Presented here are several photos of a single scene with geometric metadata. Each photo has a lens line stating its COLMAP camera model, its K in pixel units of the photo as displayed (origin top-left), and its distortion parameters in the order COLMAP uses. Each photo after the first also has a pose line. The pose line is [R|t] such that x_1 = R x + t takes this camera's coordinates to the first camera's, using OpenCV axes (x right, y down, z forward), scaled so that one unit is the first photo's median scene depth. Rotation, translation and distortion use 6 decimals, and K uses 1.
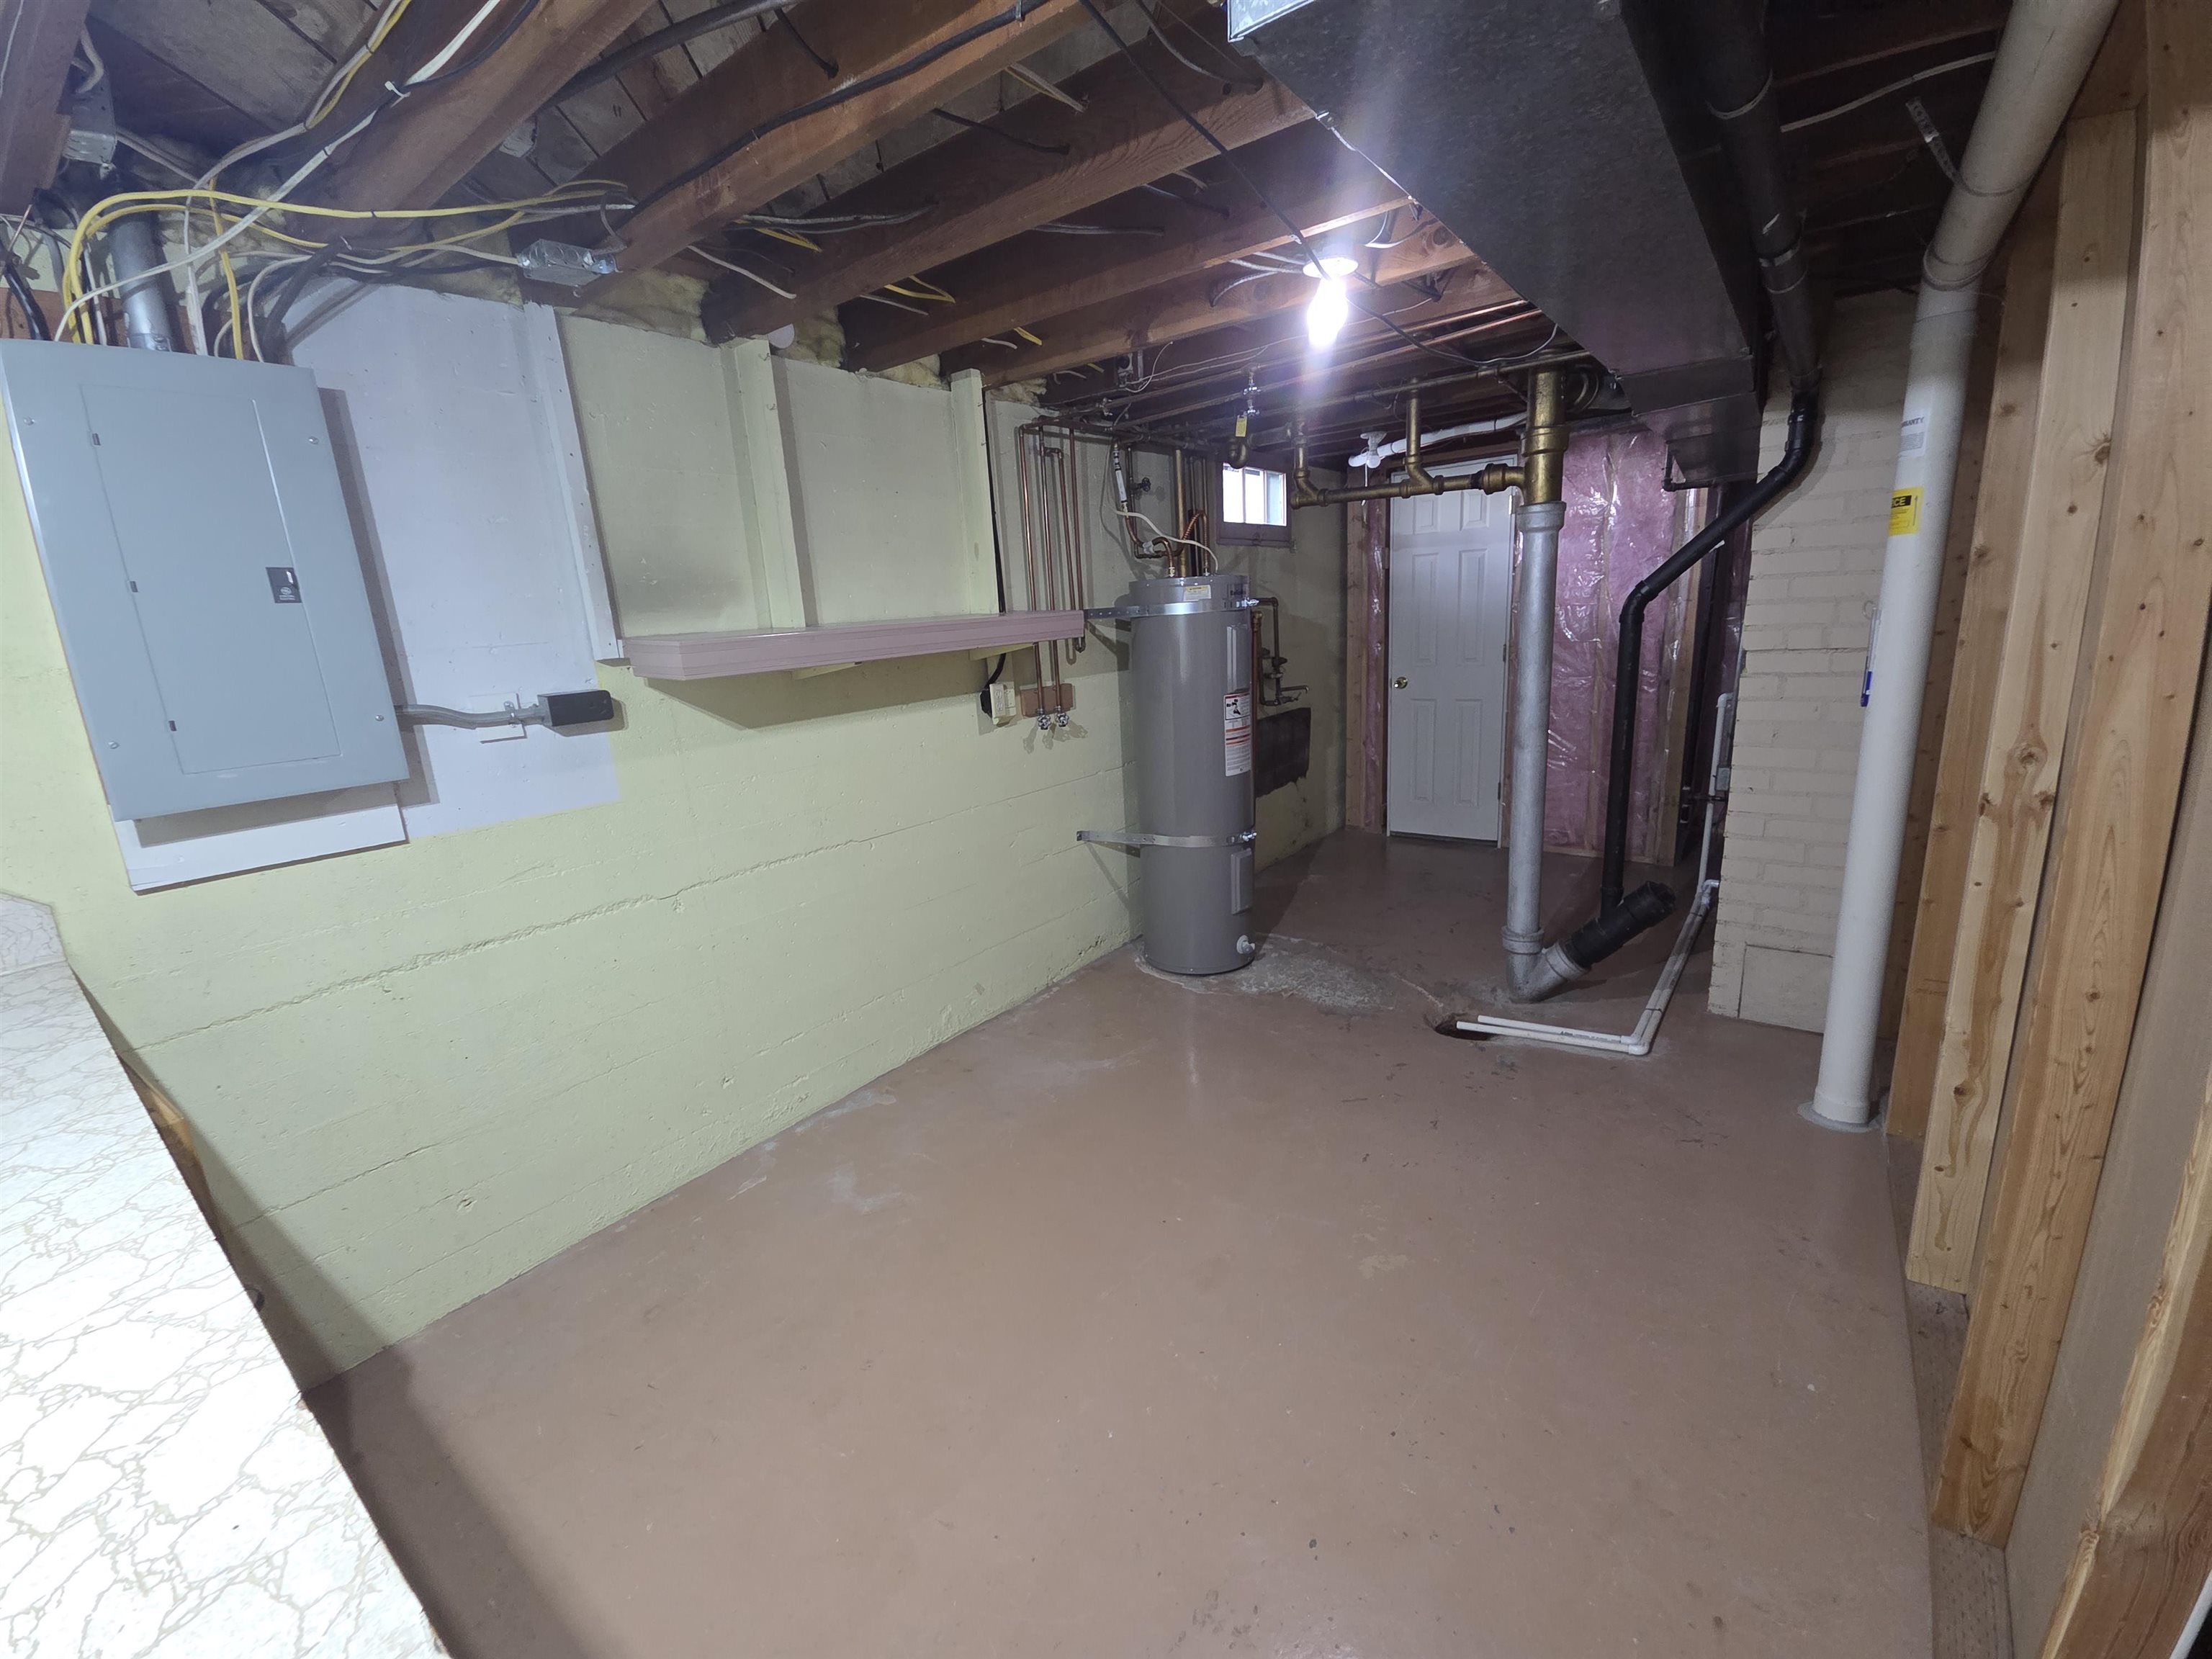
lens RADIAL K [[914.6, 0, 1104.1], [0, 914.6, 829.6], [0, 0, 1]] dist [0.004785, -0.001165]
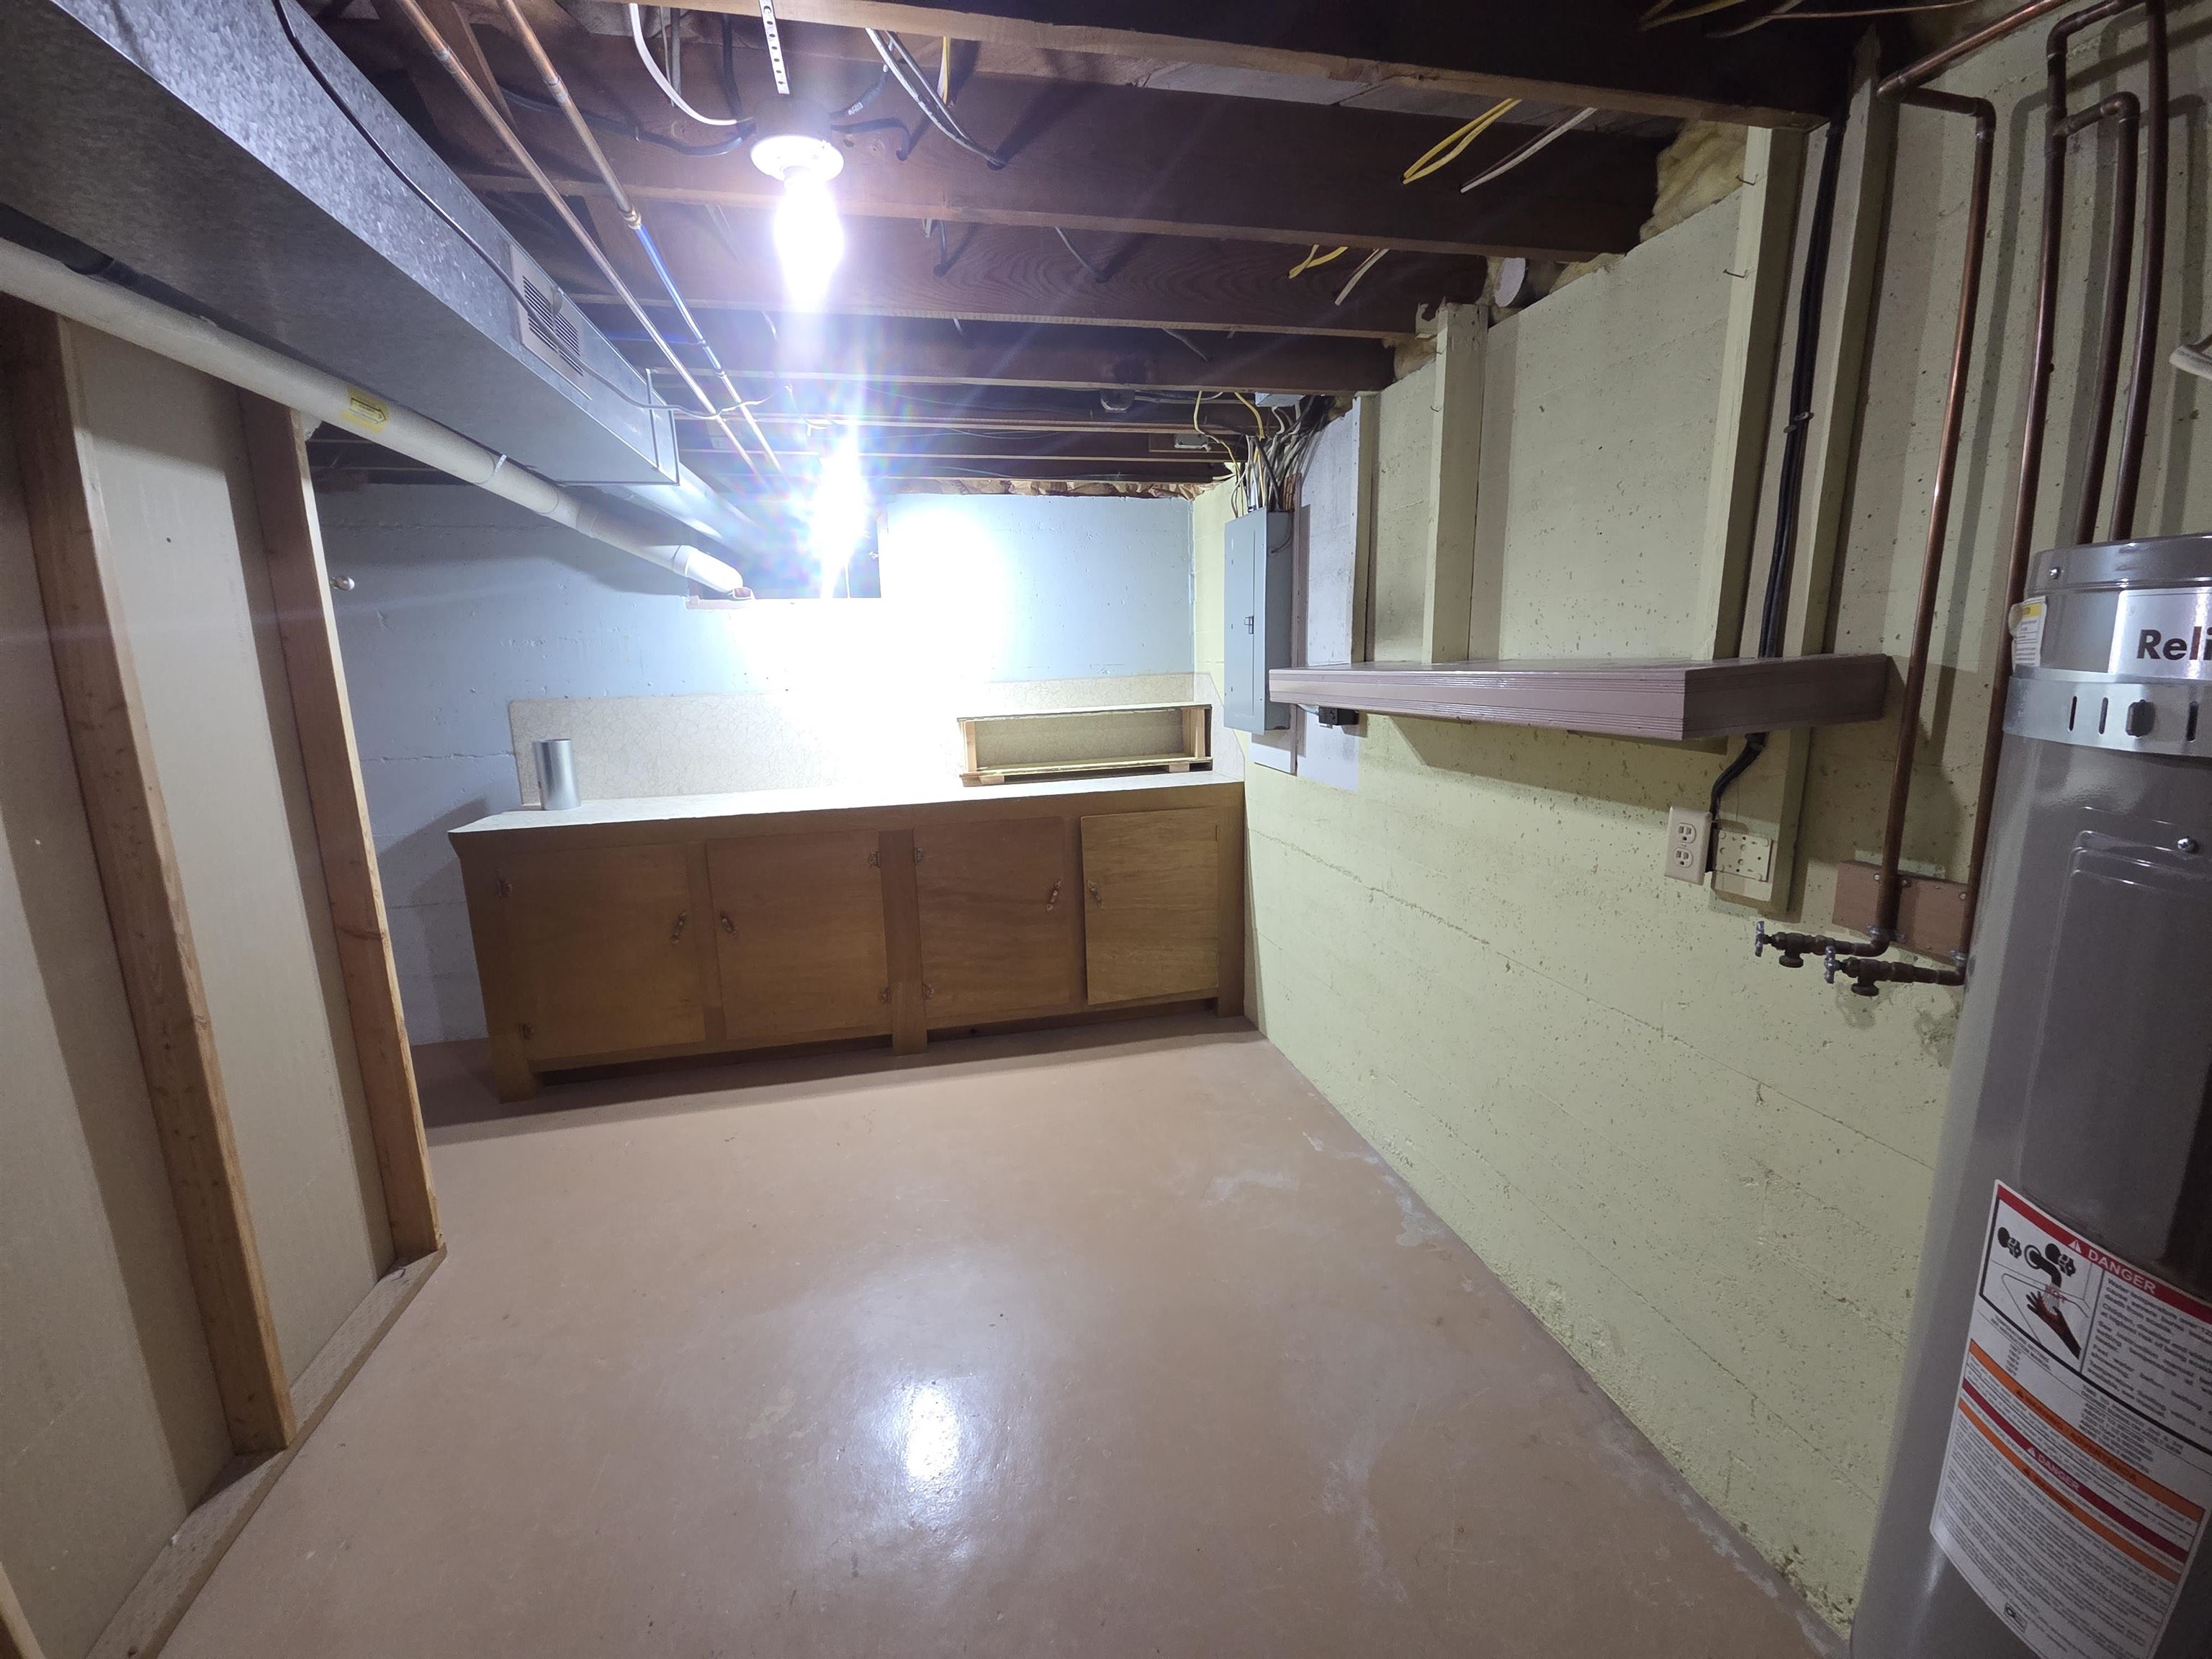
lens RADIAL K [[914.6, 0, 1105.2], [0, 914.6, 823.8], [0, 0, 1]] dist [0.004785, -0.001165]
pose [[-0.650516, 0.213780, -0.728785, 0.430039], [-0.113574, 0.921397, 0.371657, -0.302534], [0.750953, 0.324539, -0.575104, 1.081049]]
